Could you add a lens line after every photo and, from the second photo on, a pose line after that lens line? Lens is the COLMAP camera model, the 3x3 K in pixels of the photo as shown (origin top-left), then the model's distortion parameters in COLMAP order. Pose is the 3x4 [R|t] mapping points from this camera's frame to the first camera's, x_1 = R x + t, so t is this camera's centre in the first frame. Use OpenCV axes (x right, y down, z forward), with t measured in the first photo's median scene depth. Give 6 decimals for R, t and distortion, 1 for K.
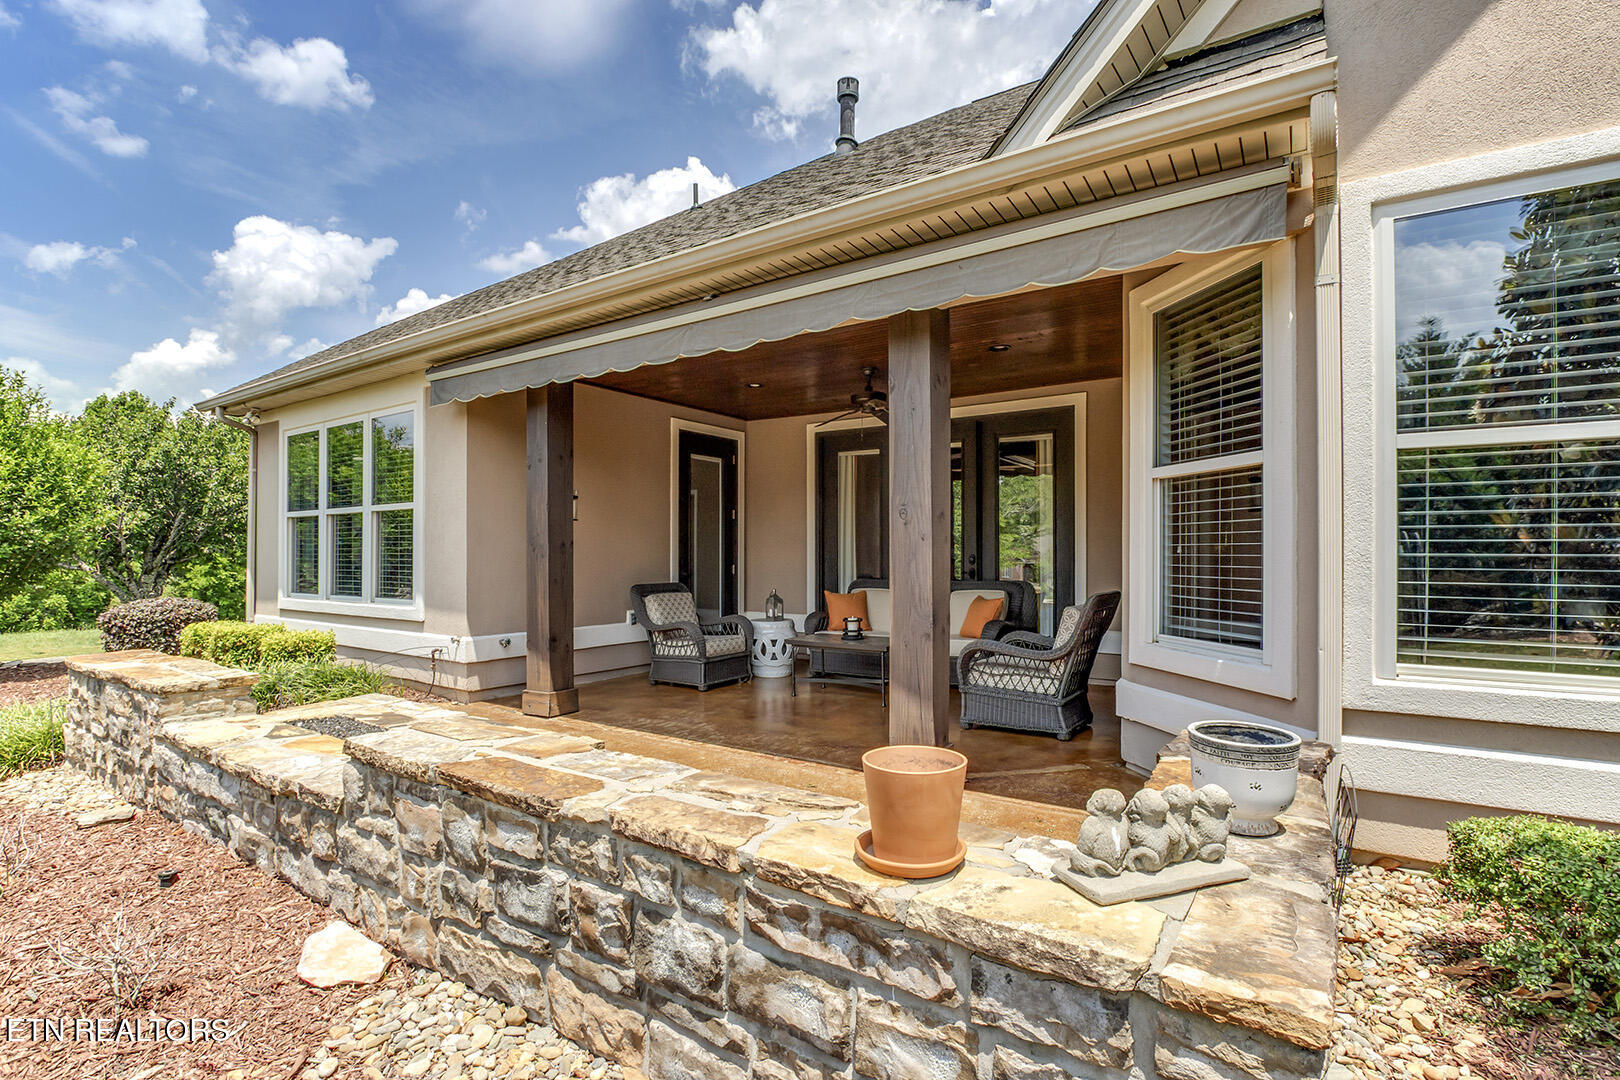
lens RADIAL K [[760.1, 0, 815.0], [0, 760.1, 547.2], [0, 0, 1]] dist [-0.036836, -0.000101]
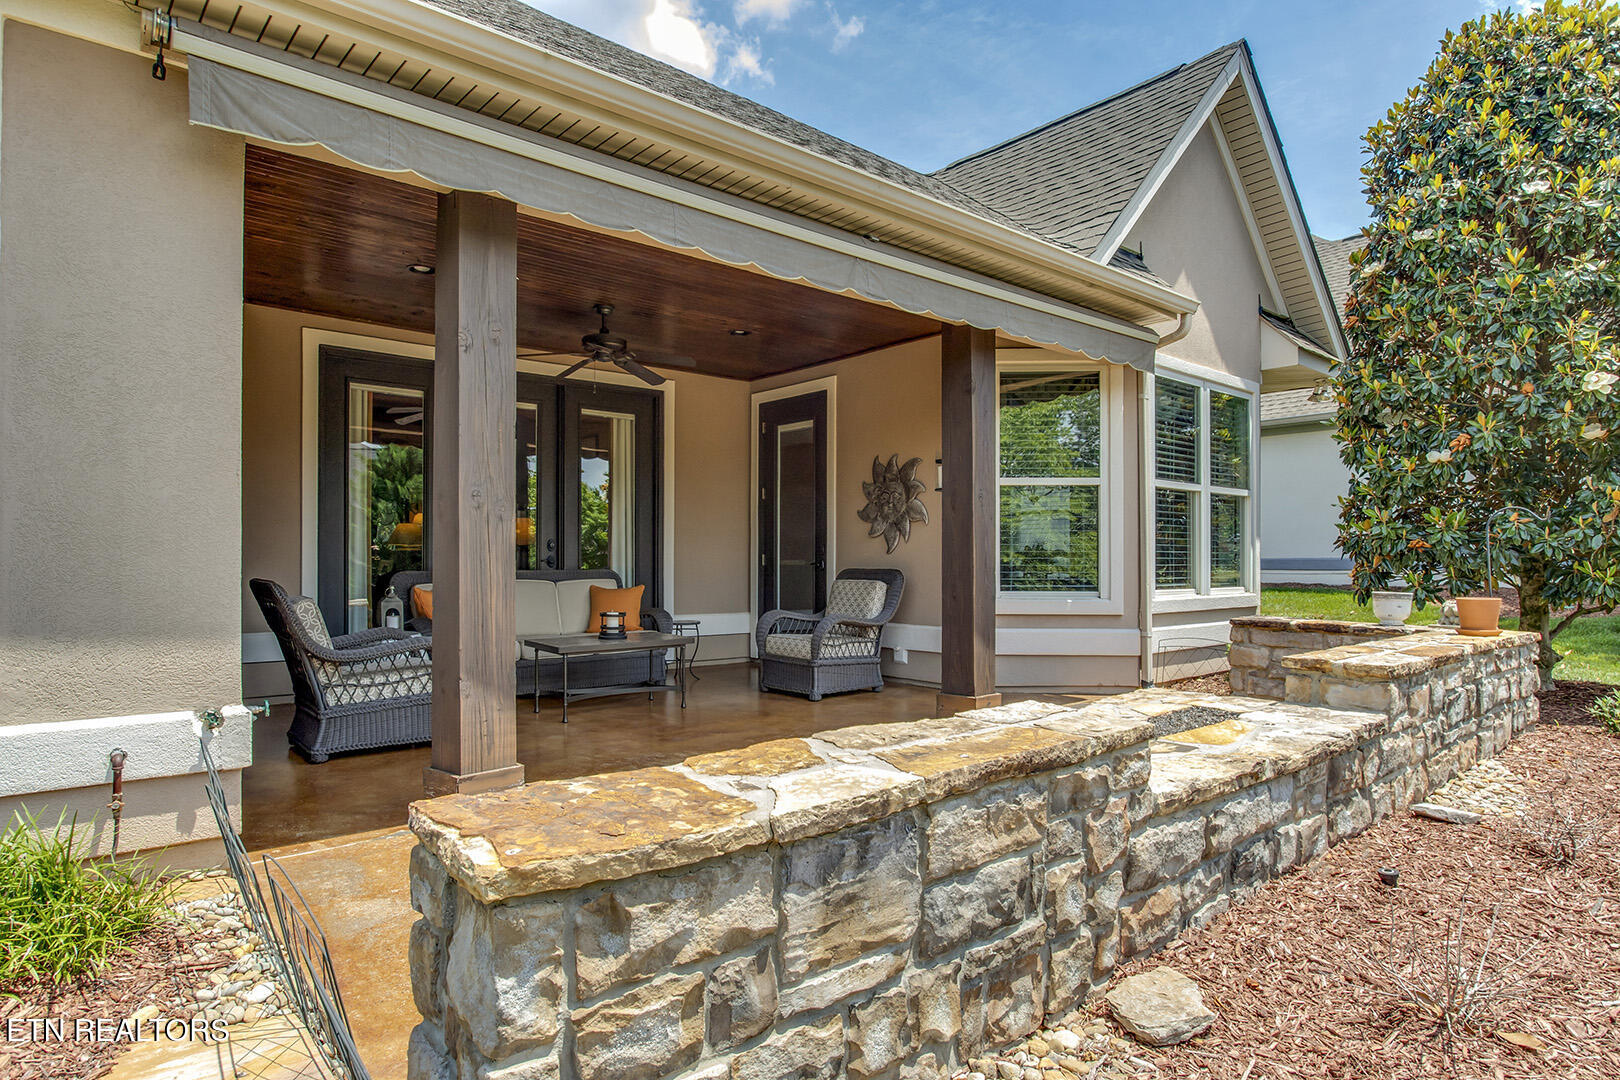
lens RADIAL K [[909.7, 0, 791.7], [0, 909.7, 561.1], [0, 0, 1]] dist [-0.004578, -0.000879]
pose [[0.272626, 0.000544, 0.962120, -0.810435], [-0.010201, 0.999945, 0.002325, 0.033296], [-0.962066, -0.010448, 0.272617, 0.539224]]
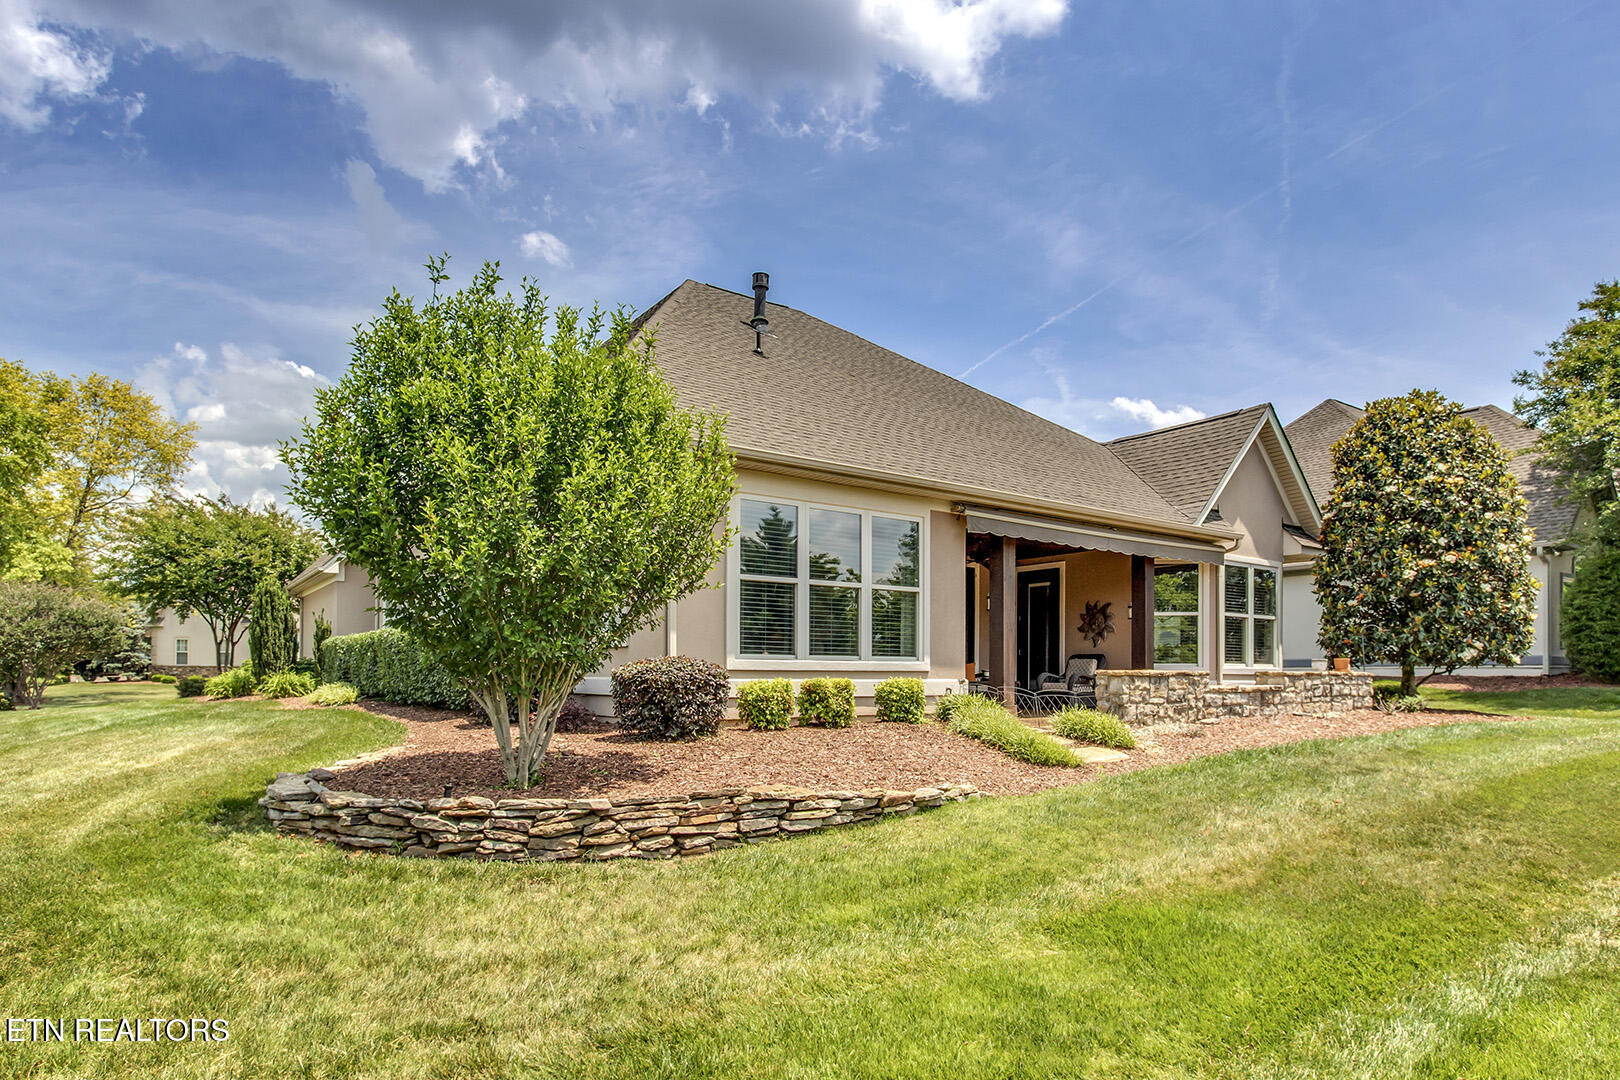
lens RADIAL K [[903.0, 0, 809.3], [0, 903.0, 678.3], [0, 0, 1]] dist [-0.001289, 0.000272]
pose [[0.348656, -0.000145, 0.937251, -2.227734], [-0.012745, 0.999907, 0.004895, 0.107093], [-0.937164, -0.013652, 0.348622, 0.610395]]
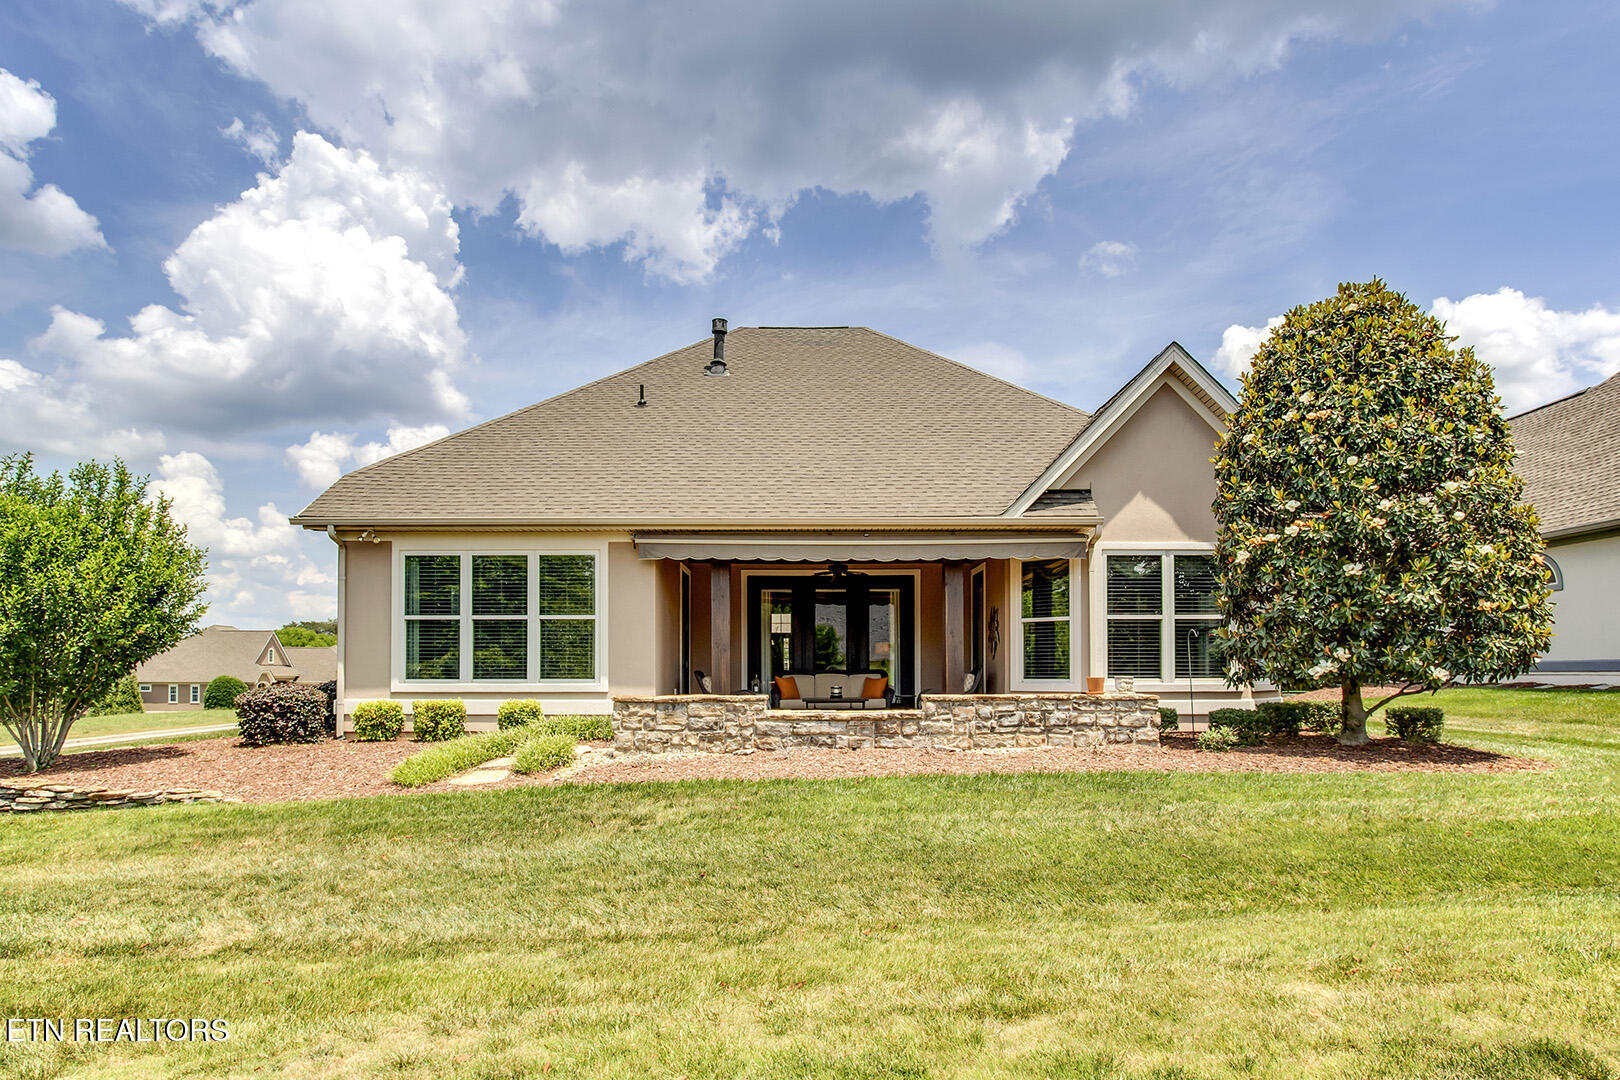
lens RADIAL K [[896.4, 0, 780.3], [0, 896.4, 642.9], [0, 0, 1]] dist [-0.004416, 0.000119]
pose [[0.840957, 0.014761, 0.540900, -1.226764], [-0.004829, 0.999793, -0.019777, 0.033312], [-0.541080, 0.014020, 0.840854, -0.763396]]
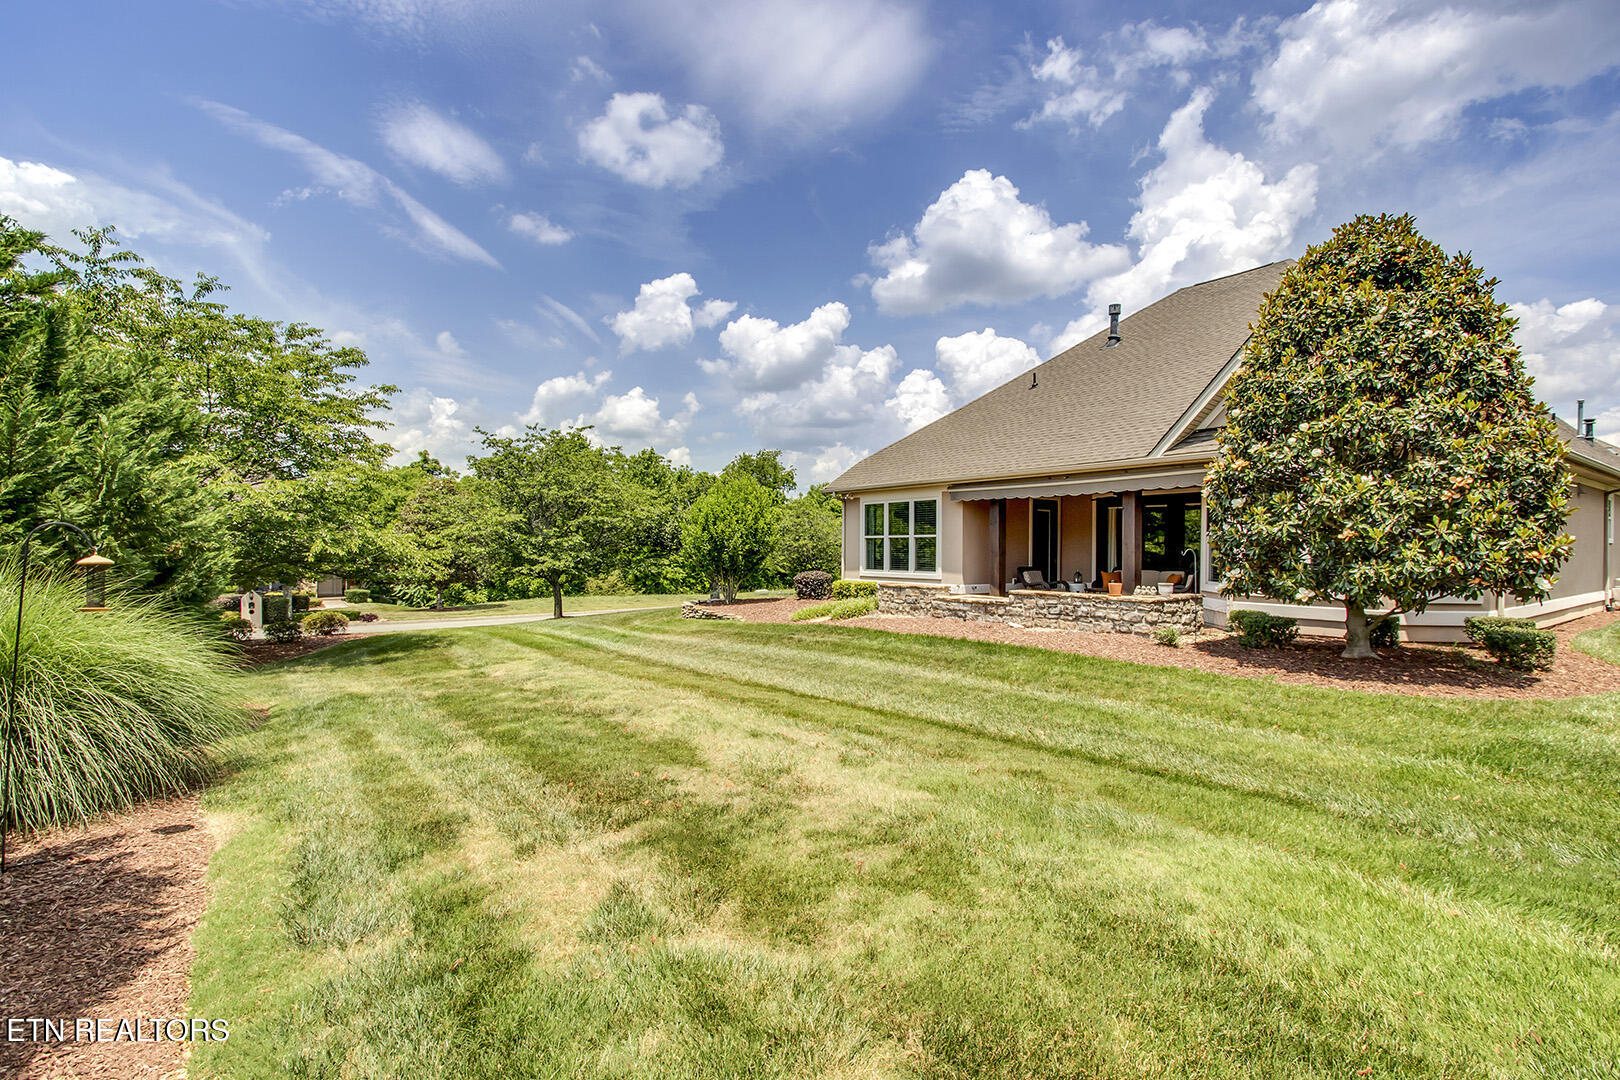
lens RADIAL K [[734.7, 0, 858.5], [0, 734.7, 532.3], [0, 0, 1]] dist [0.088666, -0.000087]
pose [[0.955779, -0.001892, -0.294079, -0.032258], [-0.001469, 0.999936, -0.011207, -0.038696], [0.294082, 0.011143, 0.955715, -1.587640]]
